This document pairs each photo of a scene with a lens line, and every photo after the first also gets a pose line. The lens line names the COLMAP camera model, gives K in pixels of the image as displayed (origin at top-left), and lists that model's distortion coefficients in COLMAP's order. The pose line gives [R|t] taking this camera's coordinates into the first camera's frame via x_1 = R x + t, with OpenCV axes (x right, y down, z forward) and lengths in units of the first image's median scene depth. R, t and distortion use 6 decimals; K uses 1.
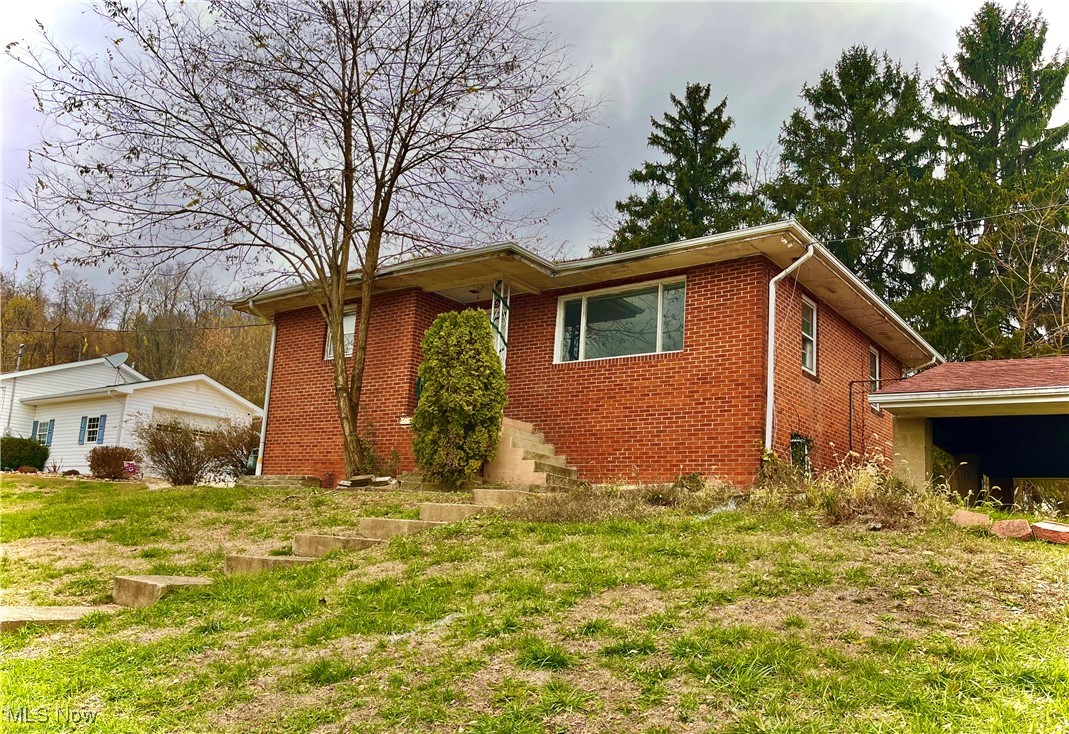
lens RADIAL K [[810.9, 0, 525.8], [0, 810.9, 404.3], [0, 0, 1]] dist [0.047438, -0.033509]
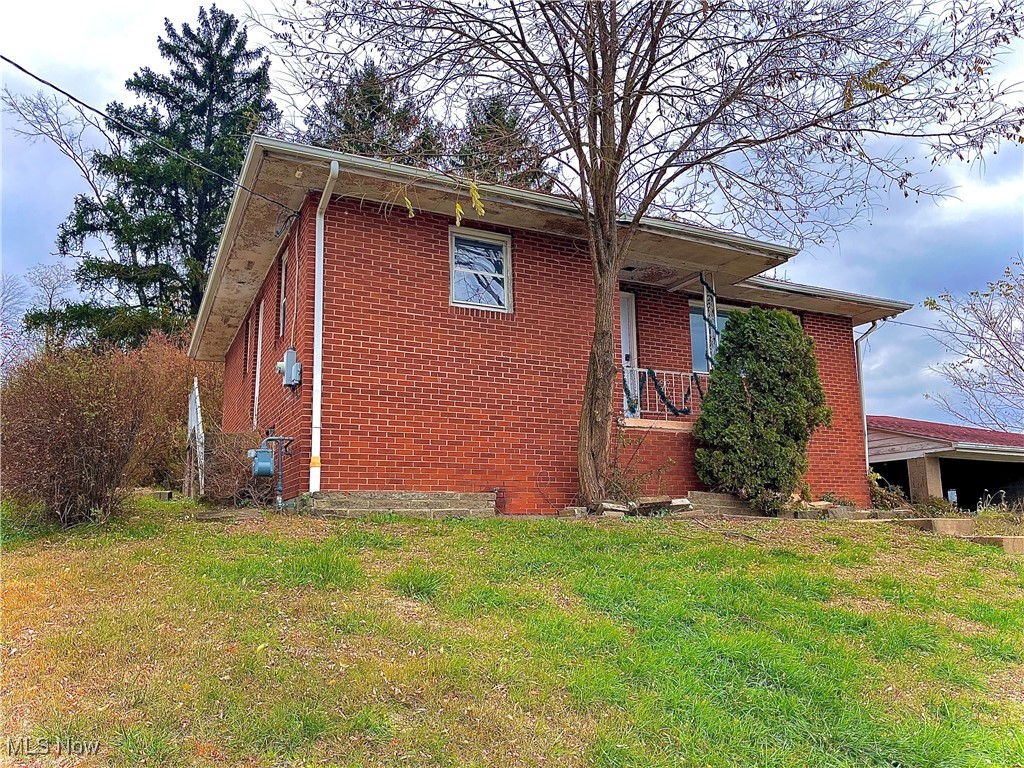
lens RADIAL K [[785.7, 0, 521.5], [0, 785.7, 388.5], [0, 0, 1]] dist [0.057022, -0.080055]
pose [[0.435356, 0.102448, 0.894410, -0.934017], [-0.106559, 0.992384, -0.061802, 0.049854], [-0.893930, -0.068401, 0.442957, 0.837501]]
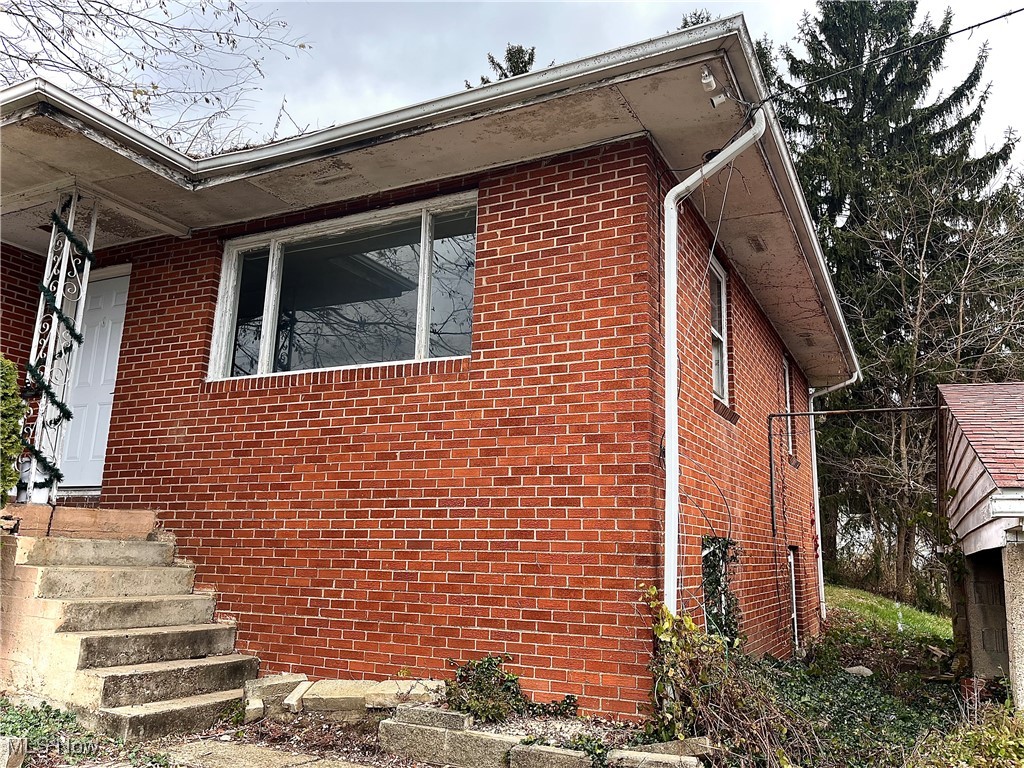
lens RADIAL K [[785.7, 0, 510.1], [0, 785.7, 382.2], [0, 0, 1]] dist [0.057022, -0.080055]
pose [[0.982456, 0.006013, 0.186400, 0.131318], [0.001184, 0.999259, -0.038480, -0.034417], [-0.186493, 0.038025, 0.981720, 0.560852]]
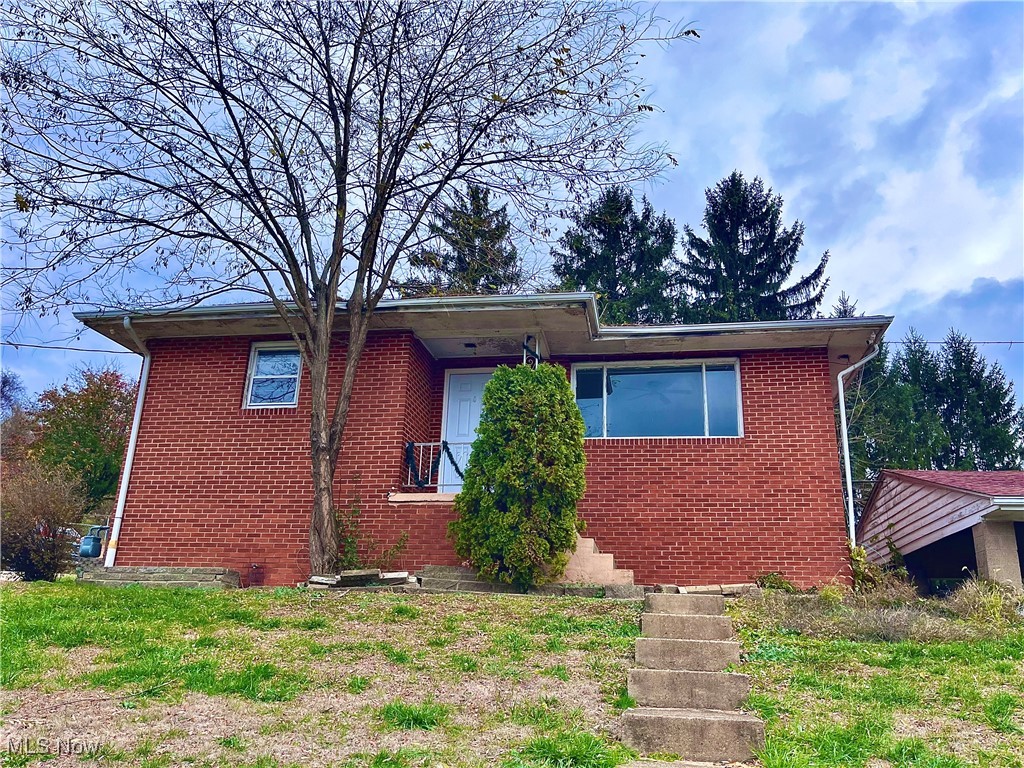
lens RADIAL K [[785.7, 0, 516.8], [0, 785.7, 384.0], [0, 0, 1]] dist [0.057022, -0.080055]
pose [[0.888891, 0.115608, 0.443291, -0.429152], [-0.052694, 0.987014, -0.151745, 0.024183], [-0.455077, 0.111526, 0.883440, 0.302507]]
